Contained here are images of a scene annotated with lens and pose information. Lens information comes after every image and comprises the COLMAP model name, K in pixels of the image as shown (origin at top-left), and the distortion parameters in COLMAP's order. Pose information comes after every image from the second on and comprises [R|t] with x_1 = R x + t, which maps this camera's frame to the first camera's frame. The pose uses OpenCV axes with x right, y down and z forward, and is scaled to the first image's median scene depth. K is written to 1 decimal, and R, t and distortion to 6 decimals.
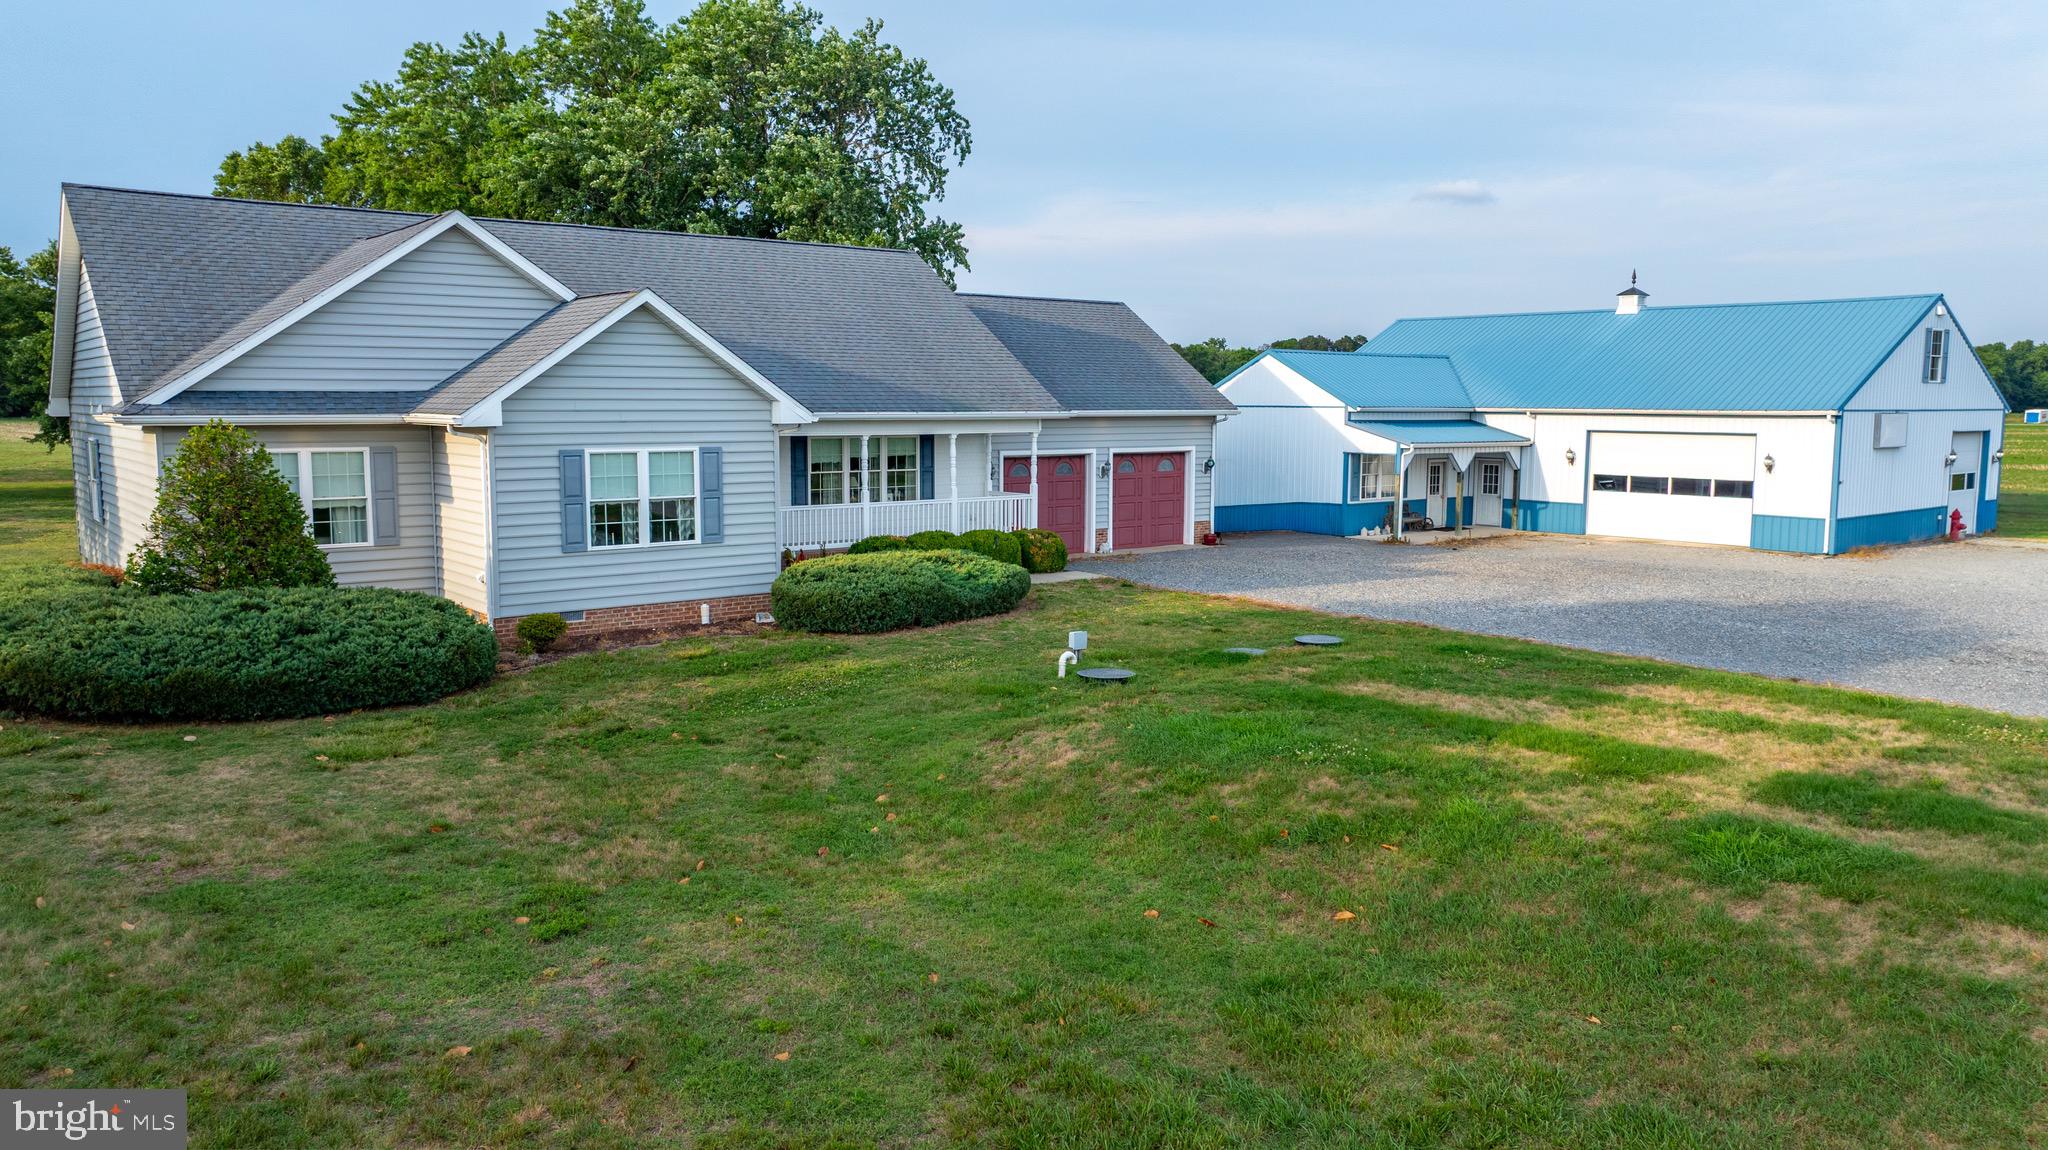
lens RADIAL K [[1420.5, 0, 1024.0], [0, 1420.5, 575.0], [0, 0, 1]] dist [-0.042013, 0.027241]
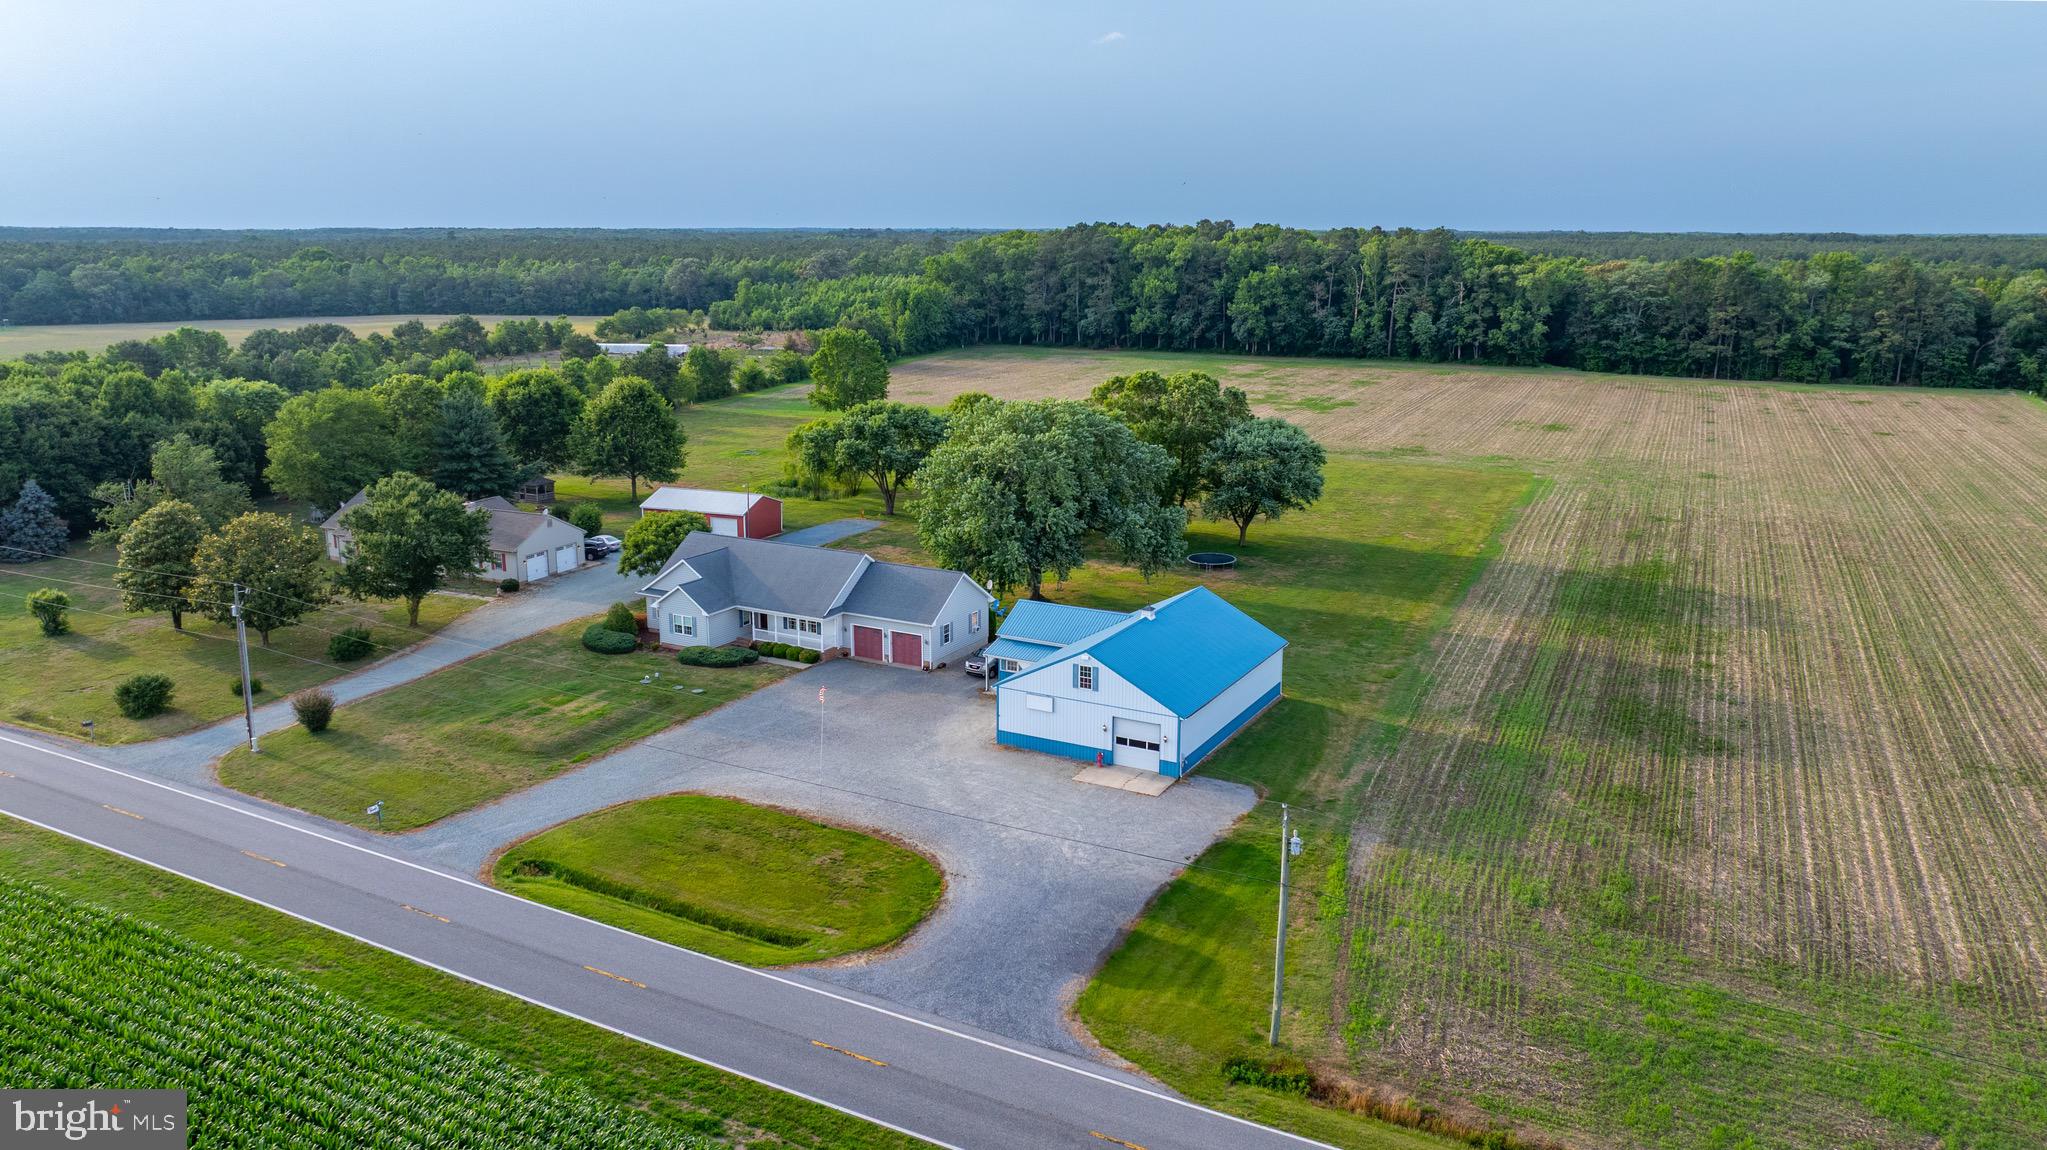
lens RADIAL K [[1360.5, 0, 1038.8], [0, 1360.5, 538.8], [0, 0, 1]] dist [-0.014207, -0.001382]
pose [[0.400097, 0.183046, -0.898007, 2.725797], [-0.119839, 0.981887, 0.146751, -0.734394], [0.908604, 0.048902, 0.414786, 0.084970]]
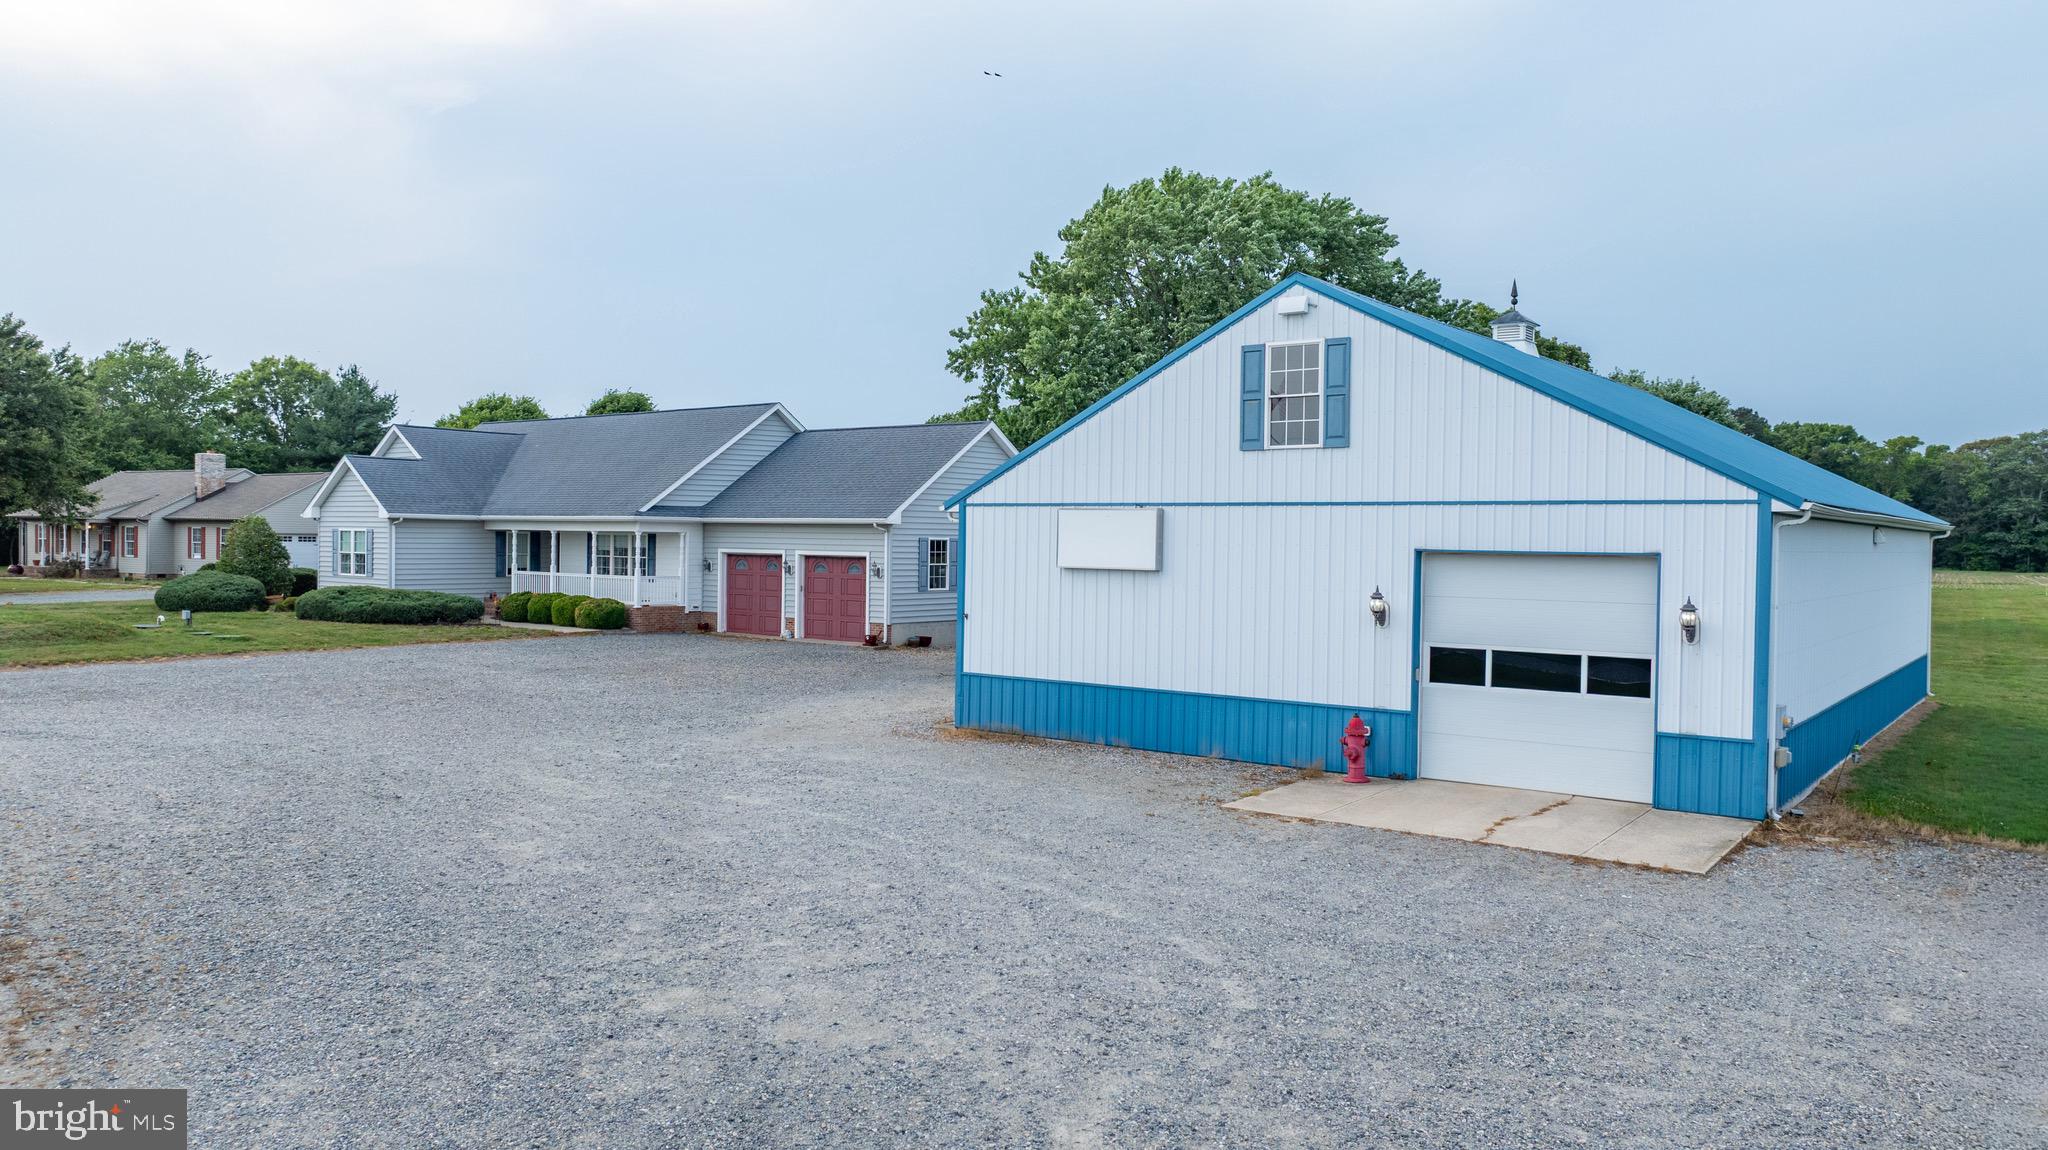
lens RADIAL K [[1420.5, 0, 1024.0], [0, 1420.5, 575.0], [0, 0, 1]] dist [-0.042013, 0.027241]
pose [[0.242712, 0.026835, -0.969727, 1.254022], [-0.133183, 0.991074, -0.005909, -0.086936], [0.960913, 0.130586, 0.244119, 0.892445]]
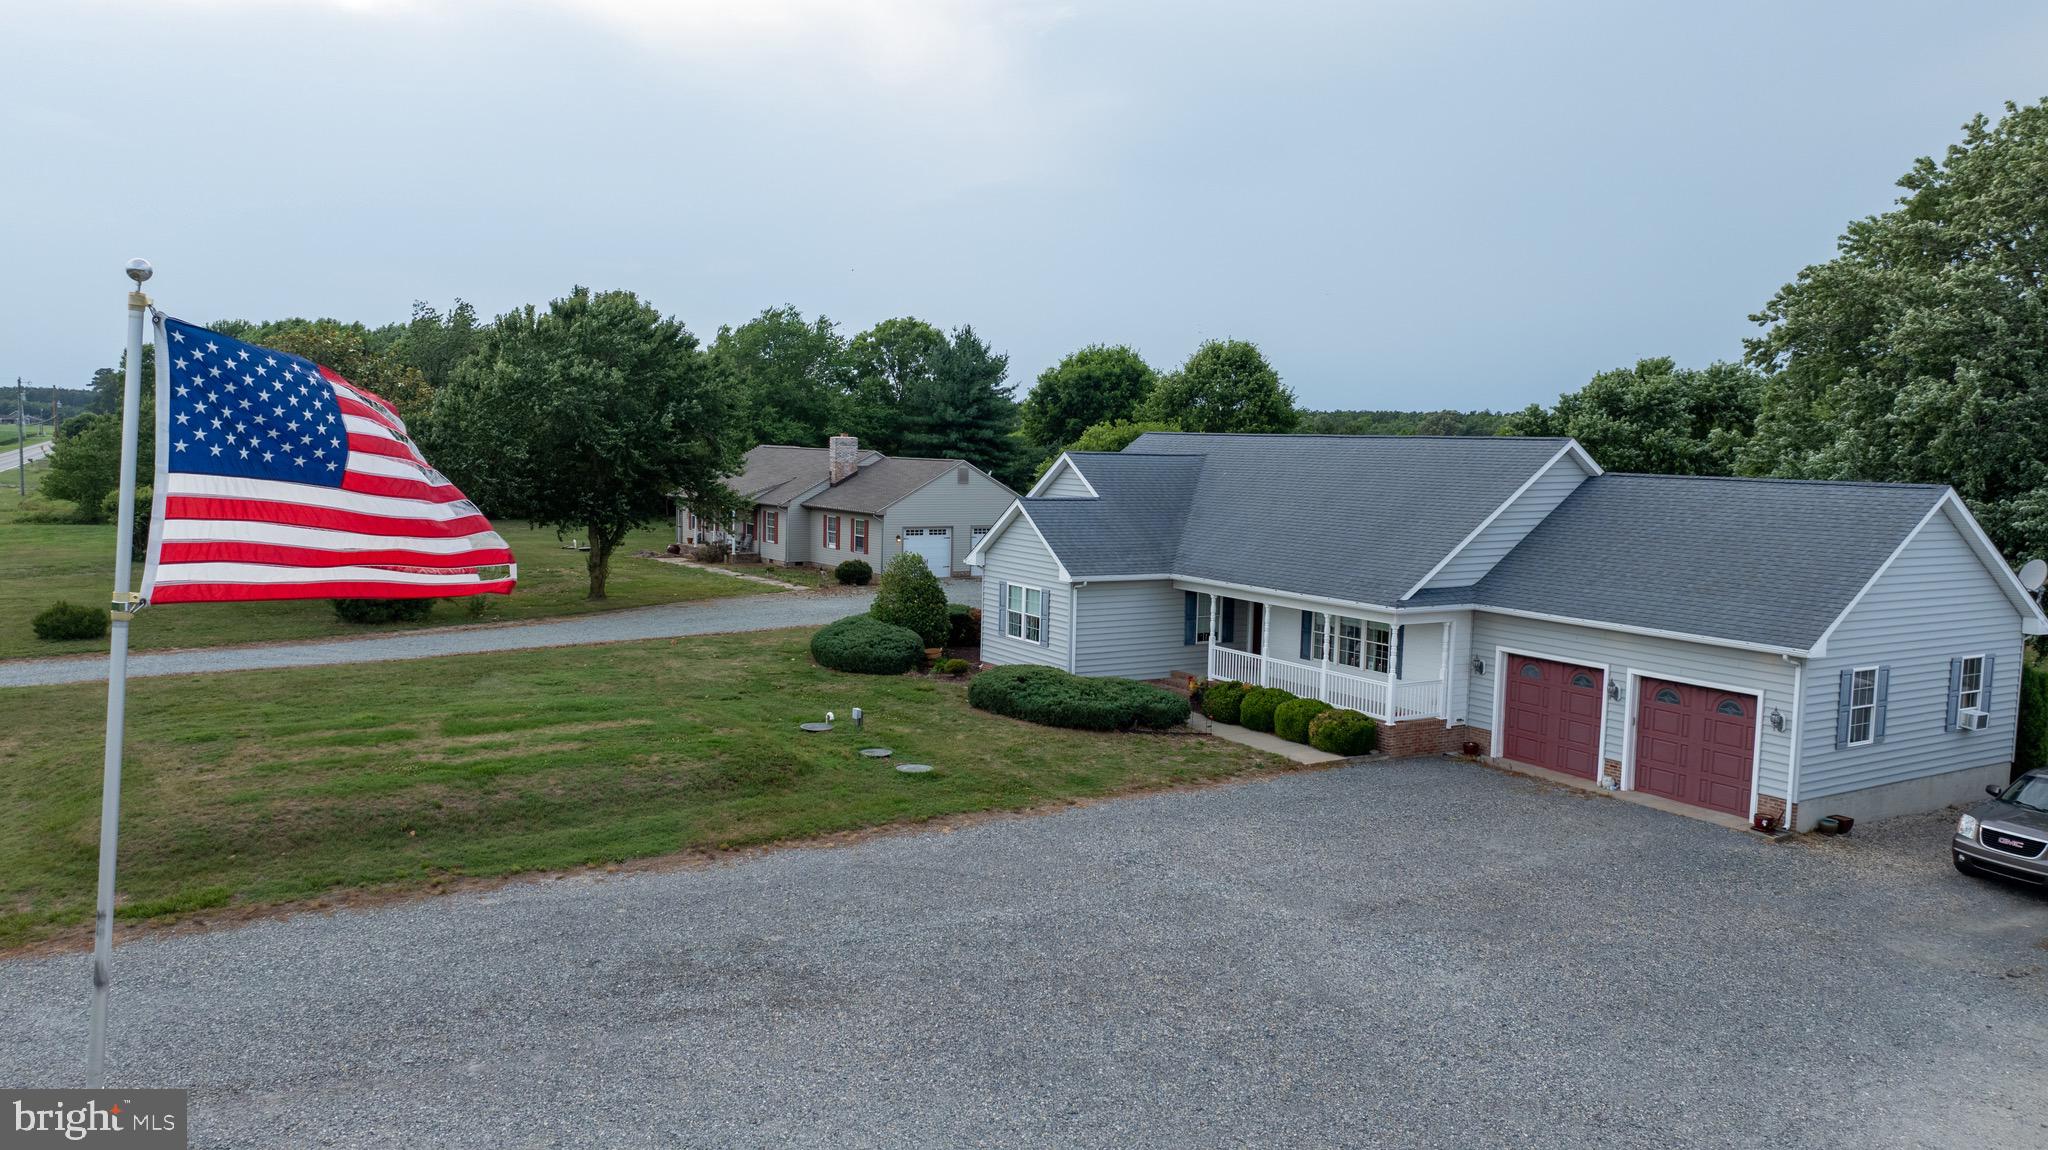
lens RADIAL K [[1430.2, 0, 1024.0], [0, 1430.2, 575.0], [0, 0, 1]] dist [-0.028428, -0.001570]
pose [[-0.131566, 0.087983, -0.987395, 0.930734], [-0.144035, 0.983787, 0.106853, -0.181150], [0.980788, 0.156277, -0.116760, 0.735609]]
